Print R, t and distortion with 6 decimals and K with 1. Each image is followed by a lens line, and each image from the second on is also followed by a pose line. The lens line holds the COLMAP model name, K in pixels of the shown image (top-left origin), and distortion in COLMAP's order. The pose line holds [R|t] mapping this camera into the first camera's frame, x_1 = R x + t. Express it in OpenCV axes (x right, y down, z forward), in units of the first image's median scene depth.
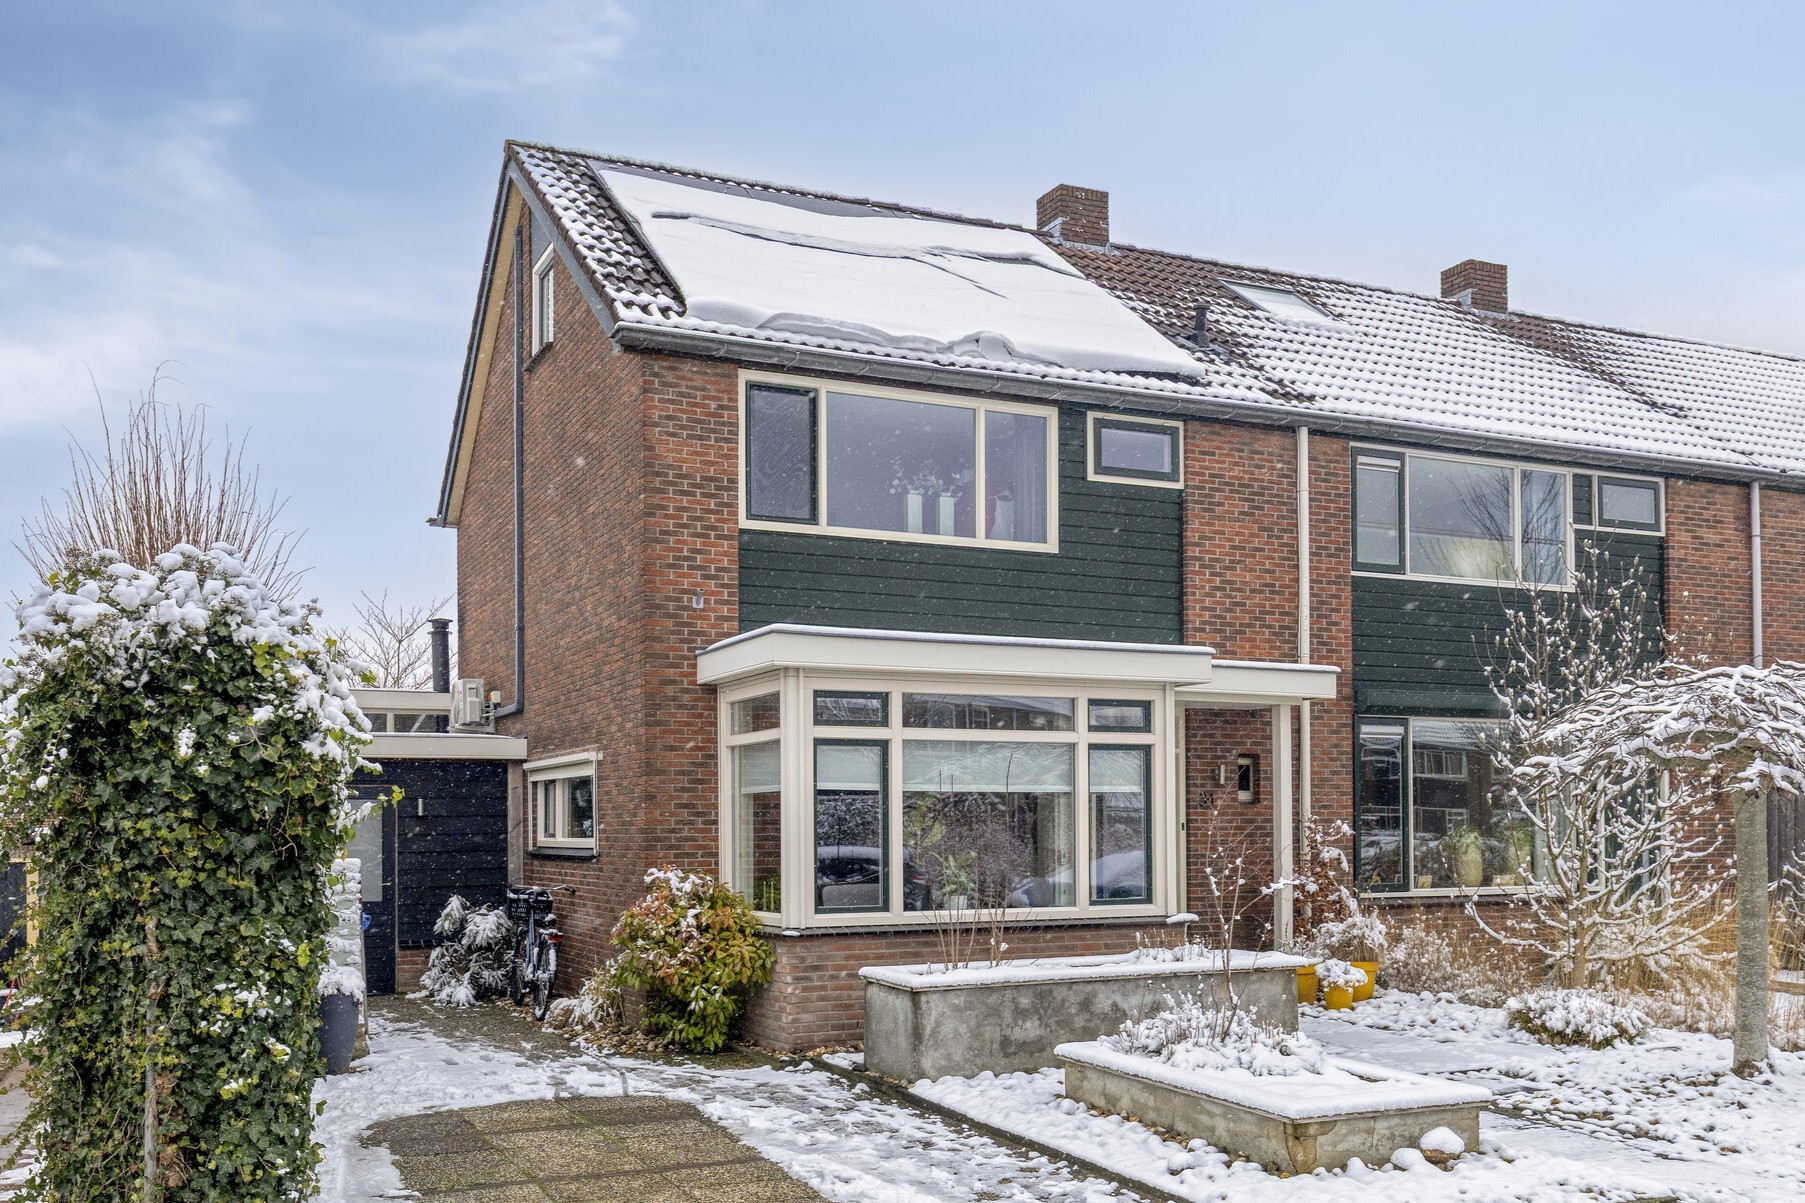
lens RADIAL K [[1581.0, 0, 898.9], [0, 1581.0, 800.8], [0, 0, 1]] dist [0.007780, -0.007886]
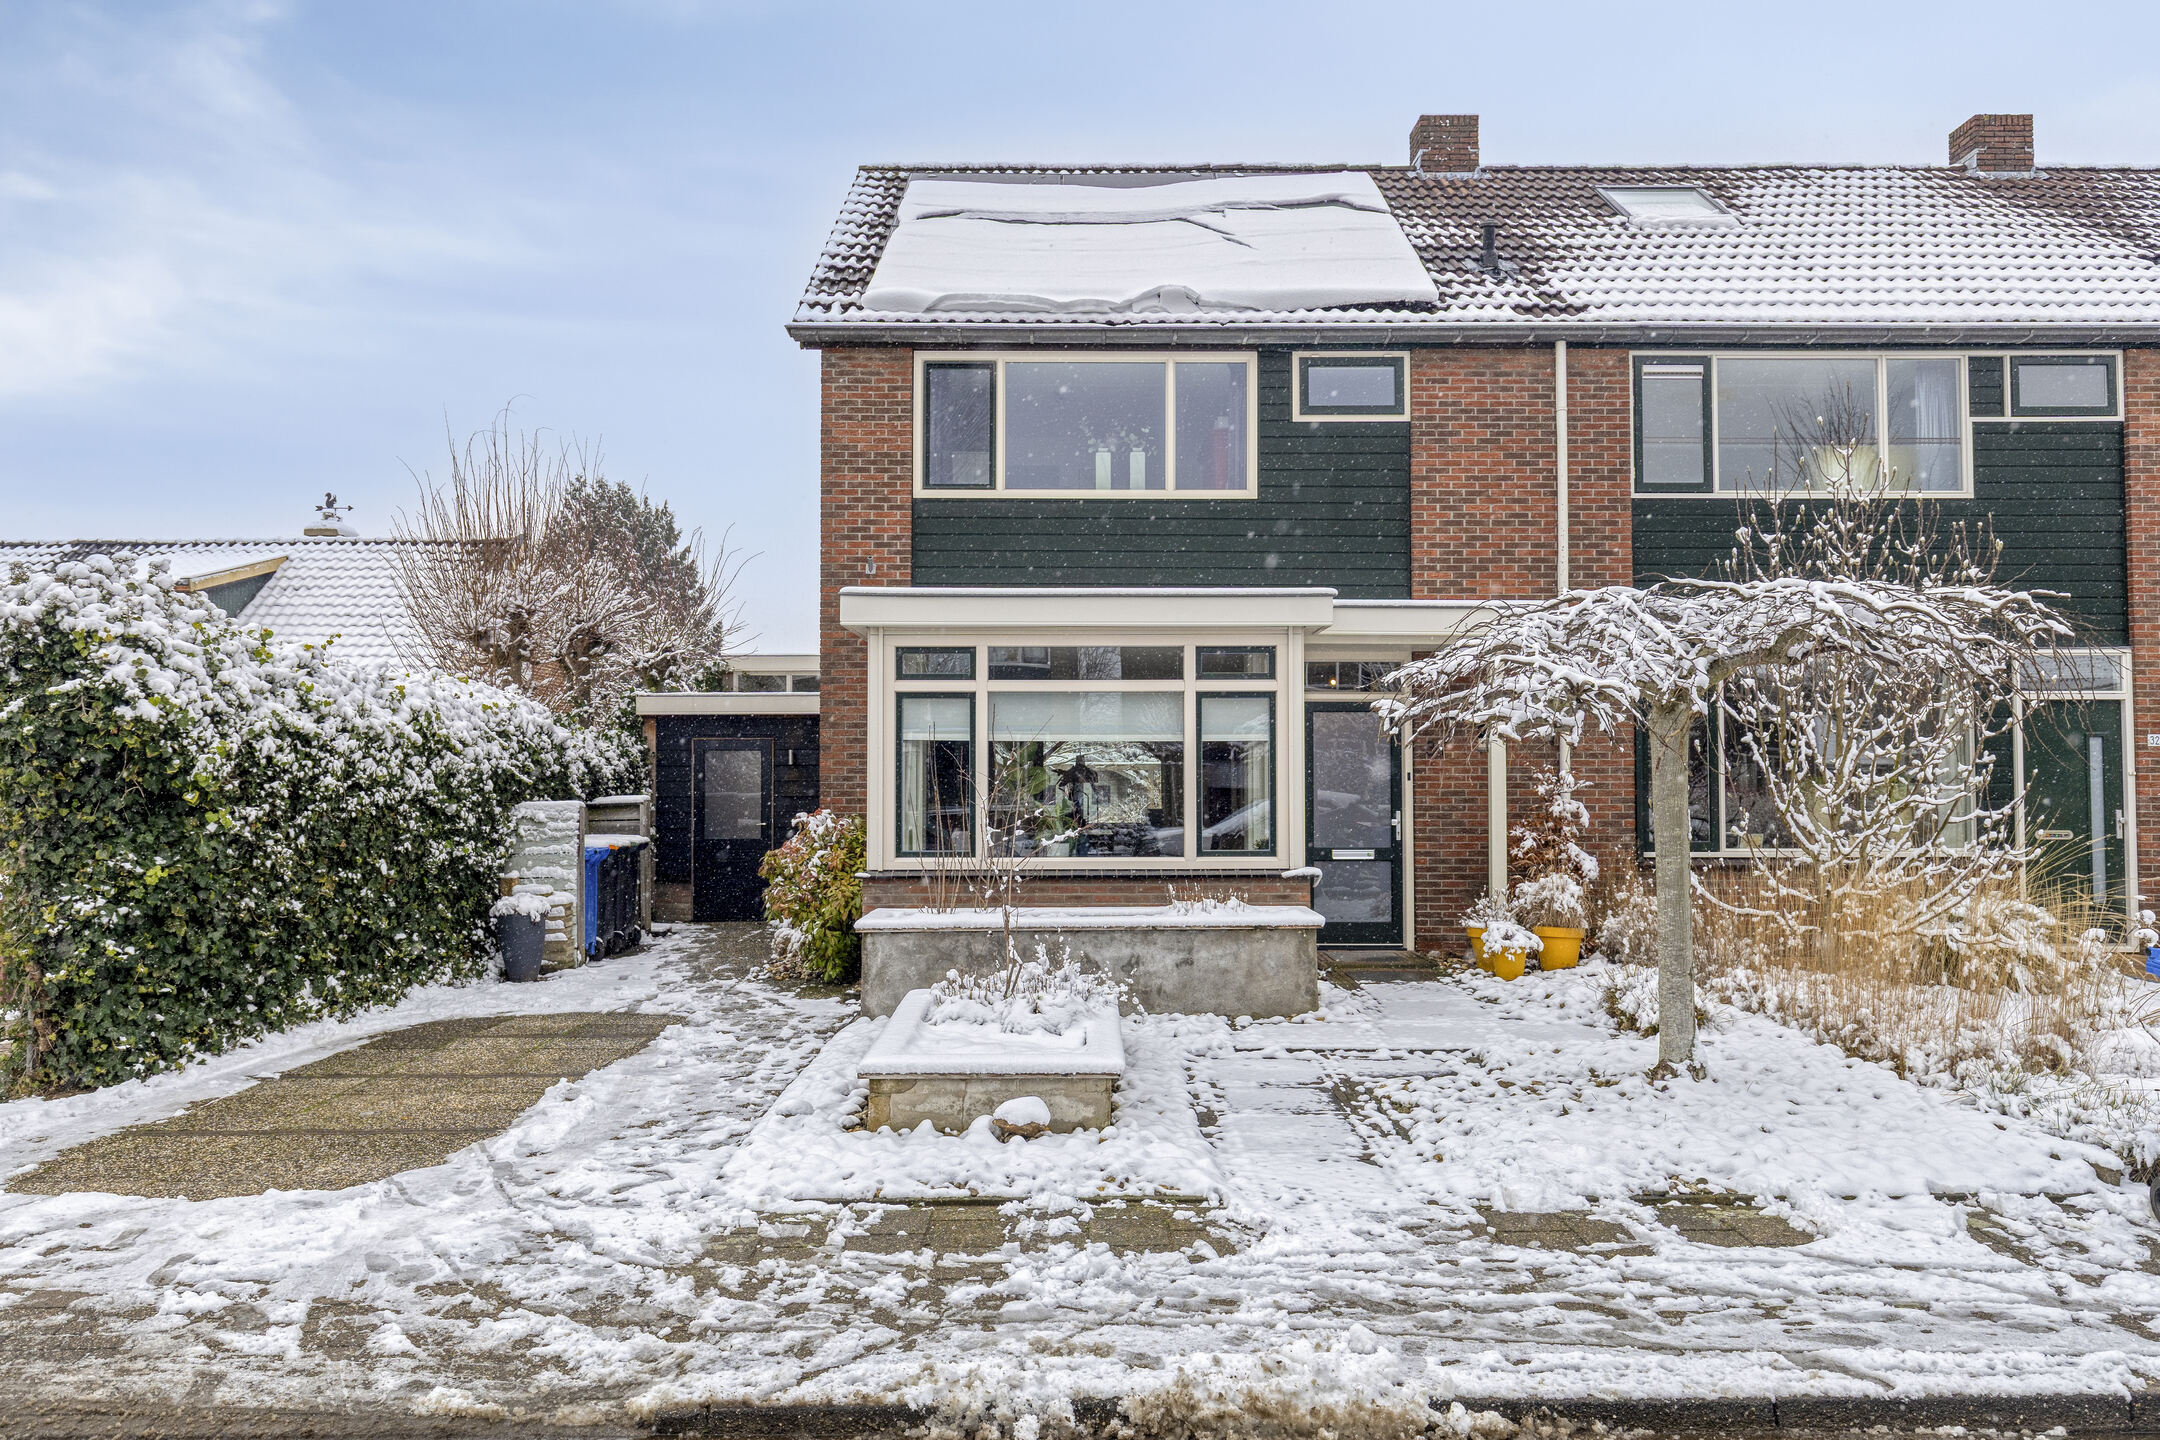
lens RADIAL K [[1512.8, 0, 1080.3], [0, 1512.8, 721.1], [0, 0, 1]] dist [-0.001421, 0.002443]
pose [[0.914541, -0.011062, -0.404341, 0.420458], [0.003296, 0.999797, -0.019897, 0.000521], [0.404479, 0.016863, 0.914392, 0.106355]]
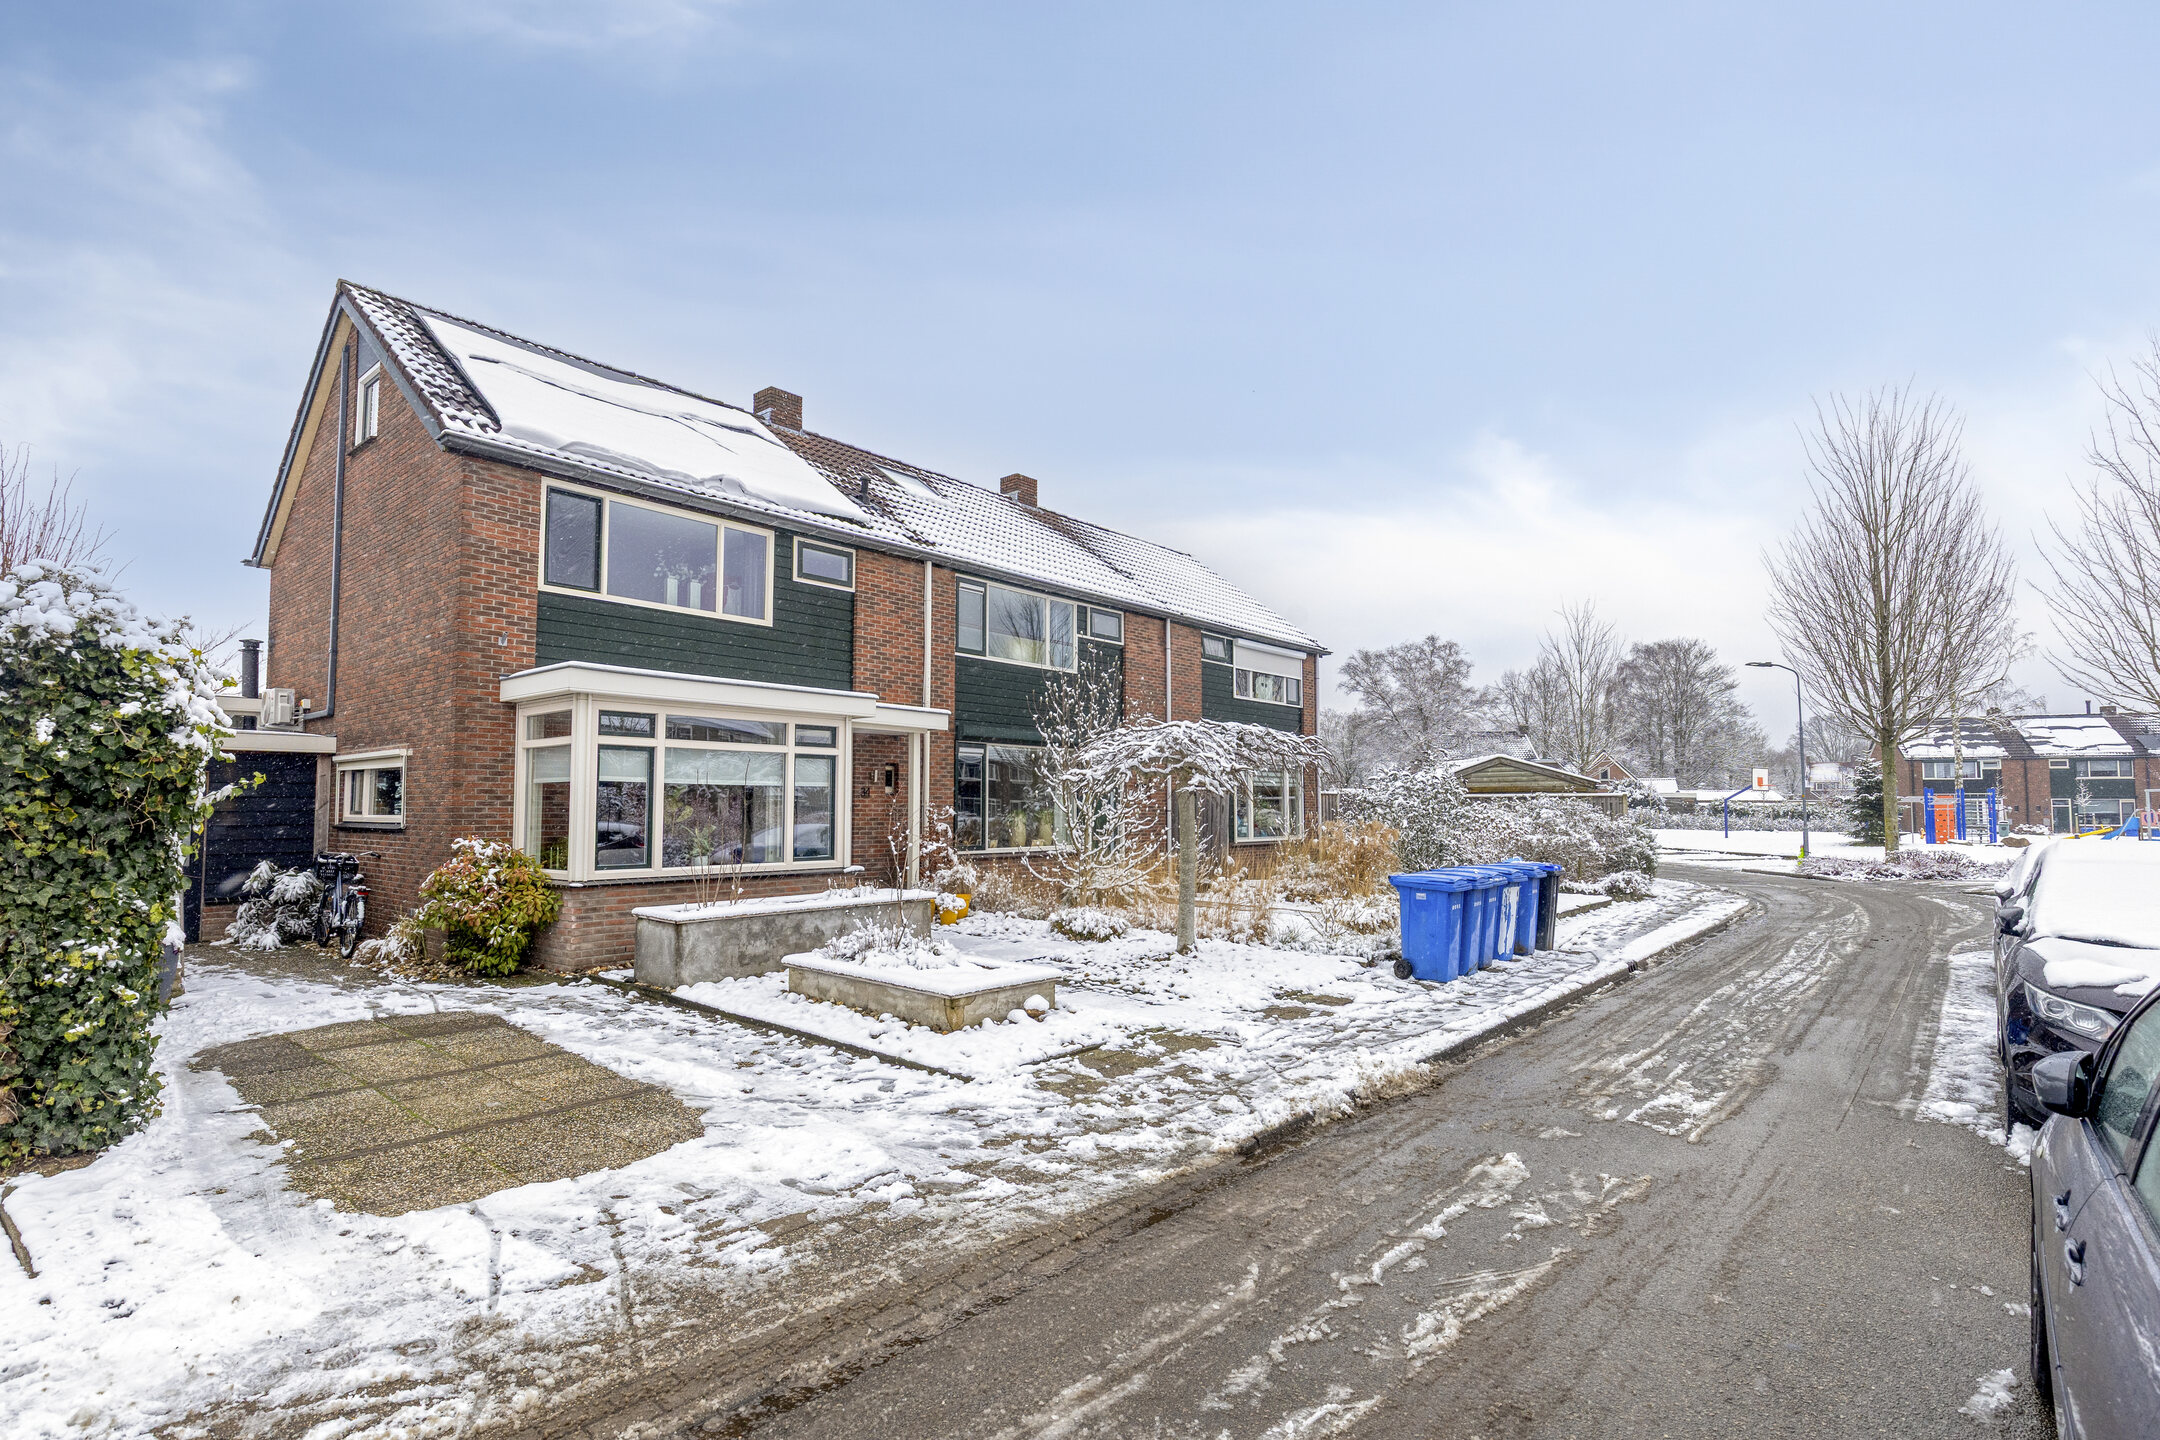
lens RADIAL K [[1010.0, 0, 1060.7], [0, 1010.0, 750.4], [0, 0, 1]] dist [0.002285, -0.000884]
pose [[0.915033, 0.030252, 0.402242, -0.034701], [-0.013329, 0.998907, -0.044807, 0.000346], [-0.403158, 0.035639, 0.914436, 0.015922]]
